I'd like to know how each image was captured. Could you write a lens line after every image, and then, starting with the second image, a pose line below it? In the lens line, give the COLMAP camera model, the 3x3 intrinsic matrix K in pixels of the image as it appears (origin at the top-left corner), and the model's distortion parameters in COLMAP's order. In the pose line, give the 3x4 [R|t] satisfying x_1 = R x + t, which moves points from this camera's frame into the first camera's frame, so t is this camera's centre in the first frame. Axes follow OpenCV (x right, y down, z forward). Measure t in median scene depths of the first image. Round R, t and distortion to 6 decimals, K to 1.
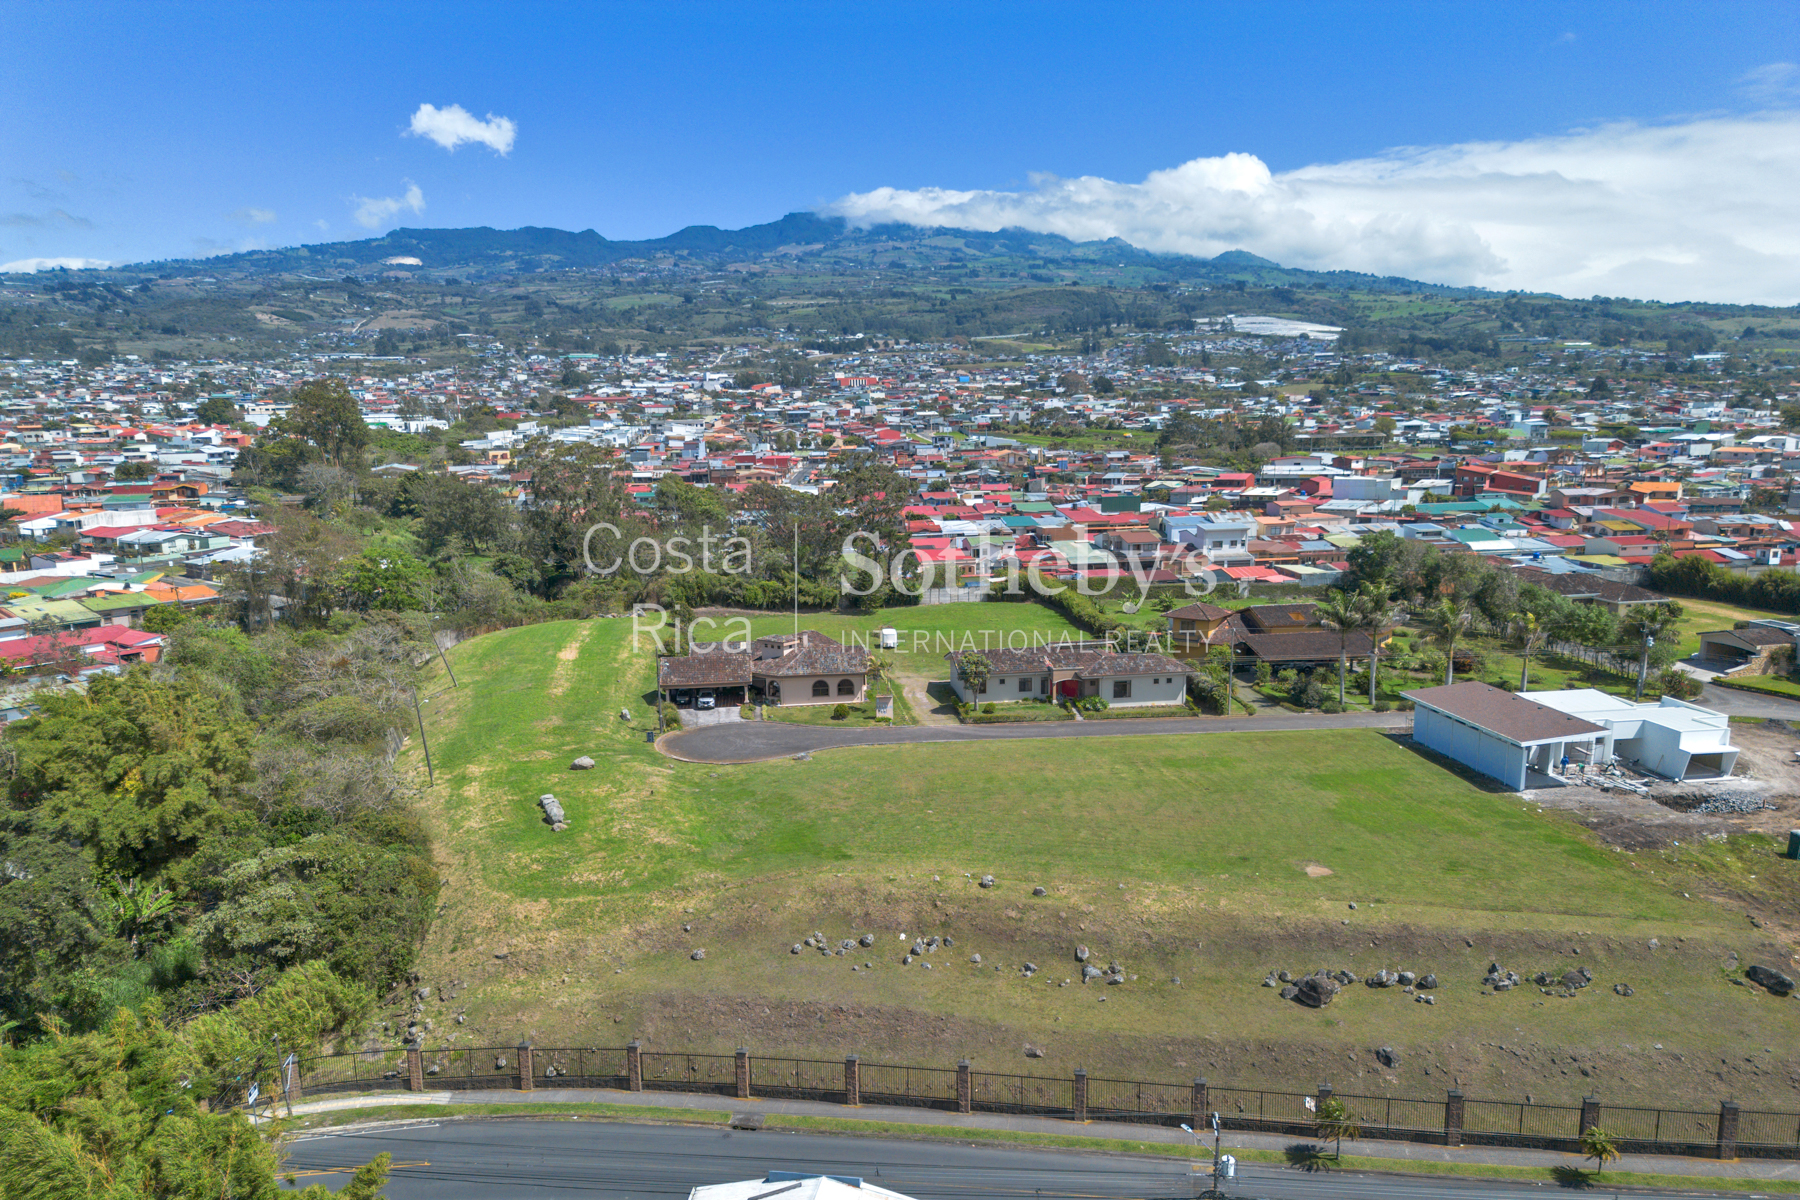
lens RADIAL K [[1313.5, 0, 900.0], [0, 1313.5, 600.0], [0, 0, 1]] dist [0.056186, -0.061892]
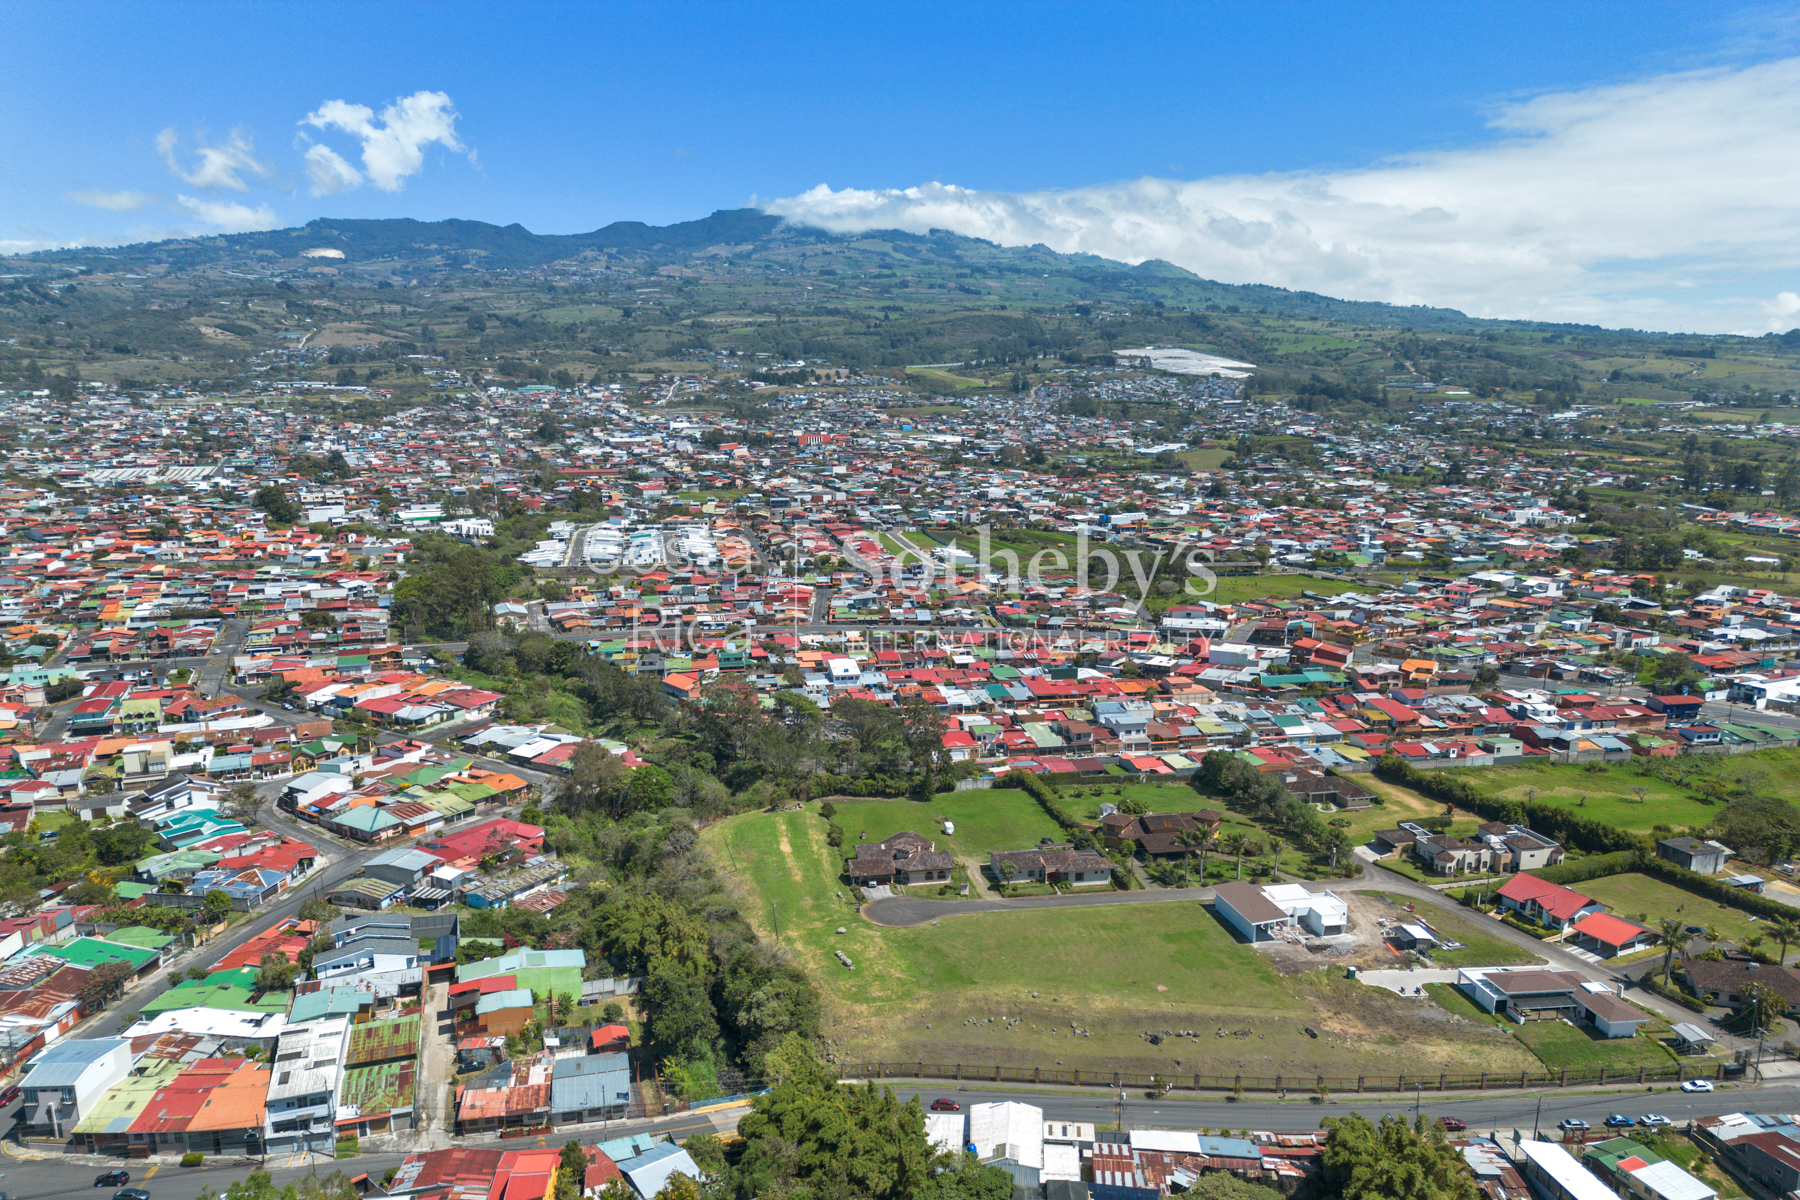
lens RADIAL K [[1313.5, 0, 900.0], [0, 1313.5, 600.0], [0, 0, 1]] dist [0.056186, -0.061892]
pose [[0.998299, 0.002513, 0.058256, -0.016169], [-0.002964, 0.999966, 0.007656, -0.026671], [-0.058235, -0.007815, 0.998272, -0.071788]]
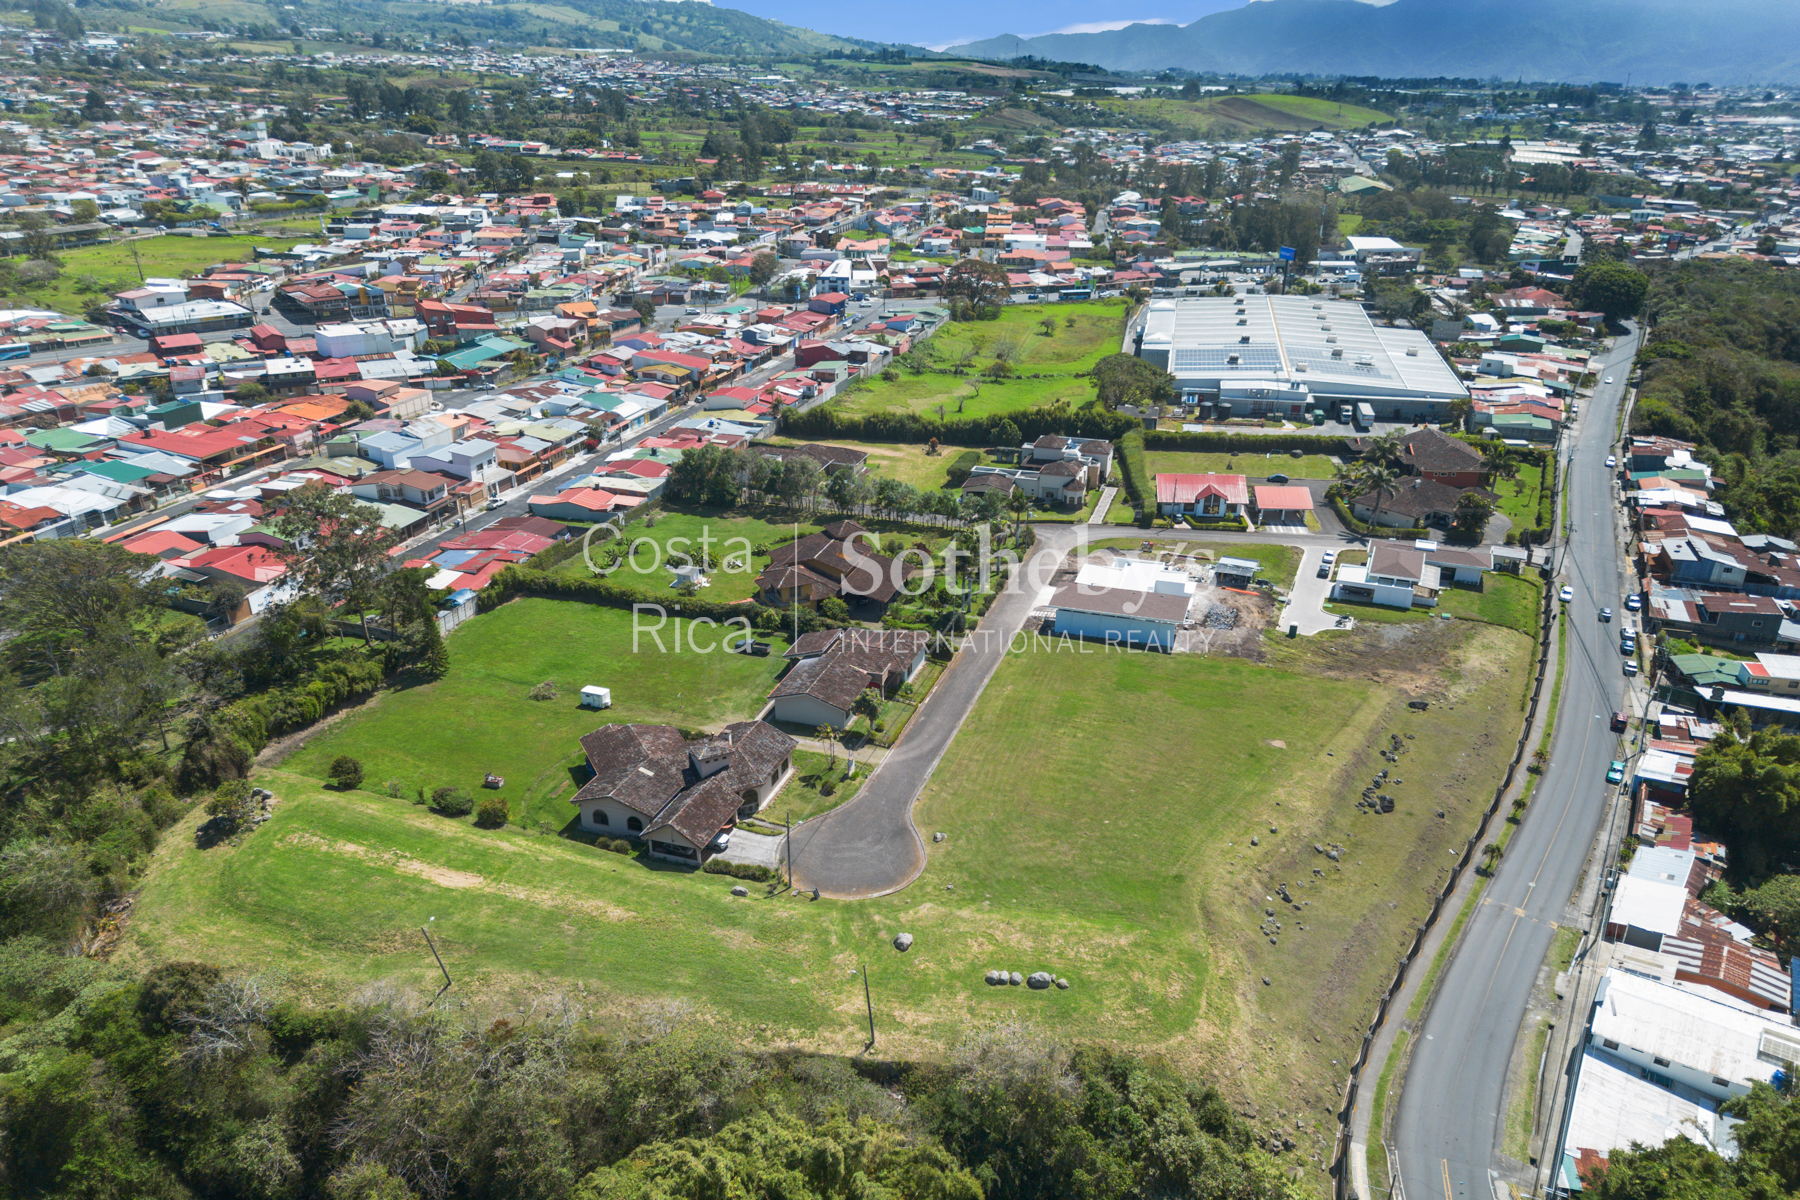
lens RADIAL K [[1313.5, 0, 900.0], [0, 1313.5, 600.0], [0, 0, 1]] dist [0.056186, -0.061892]
pose [[0.434045, -0.335131, 0.836237, -0.061230], [0.125799, 0.941685, 0.312095, -0.027365], [-0.892065, -0.030265, 0.450893, 0.031735]]
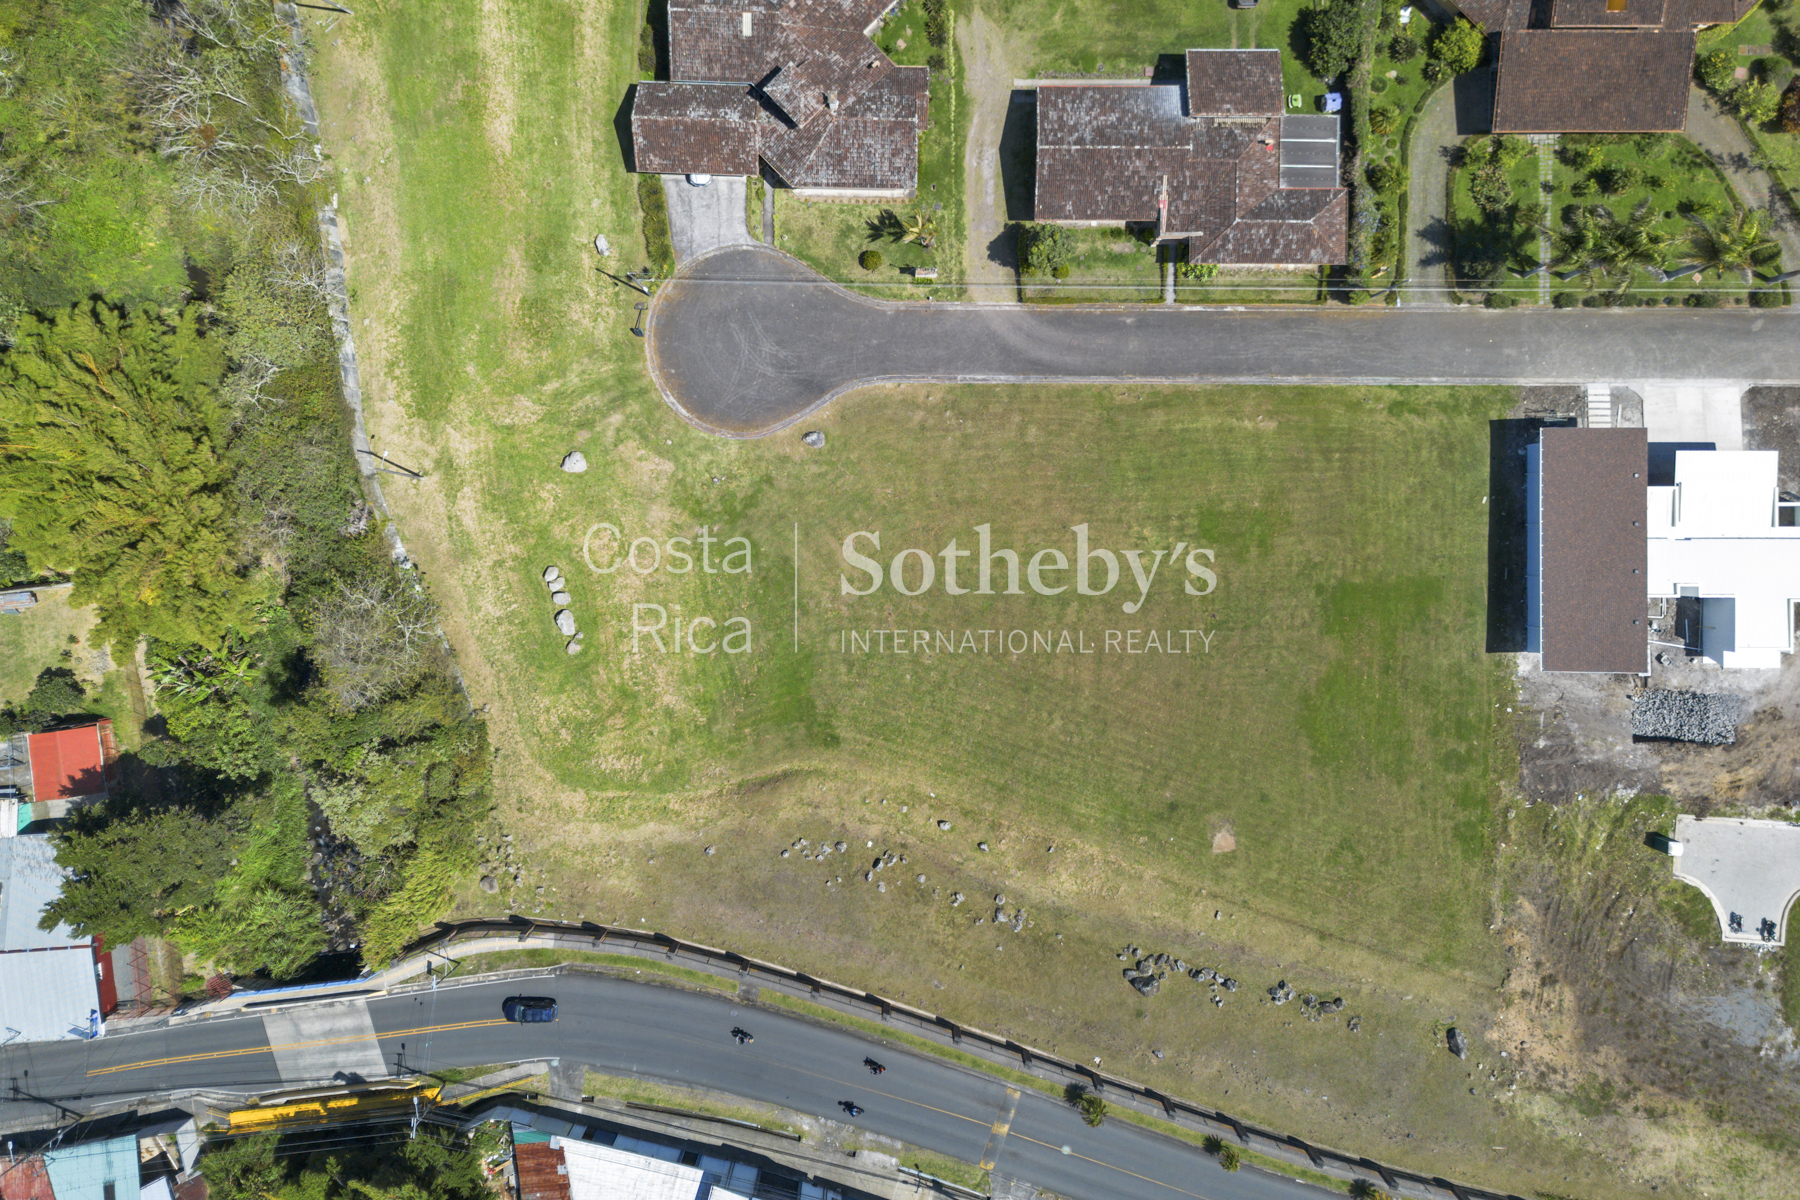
lens RADIAL K [[1313.5, 0, 900.0], [0, 1313.5, 600.0], [0, 0, 1]] dist [0.056186, -0.061892]
pose [[0.990903, 0.133288, 0.018578, -0.001096], [-0.039182, 0.153673, 0.987345, -0.046616], [0.128746, -0.979091, 0.157498, 0.046817]]
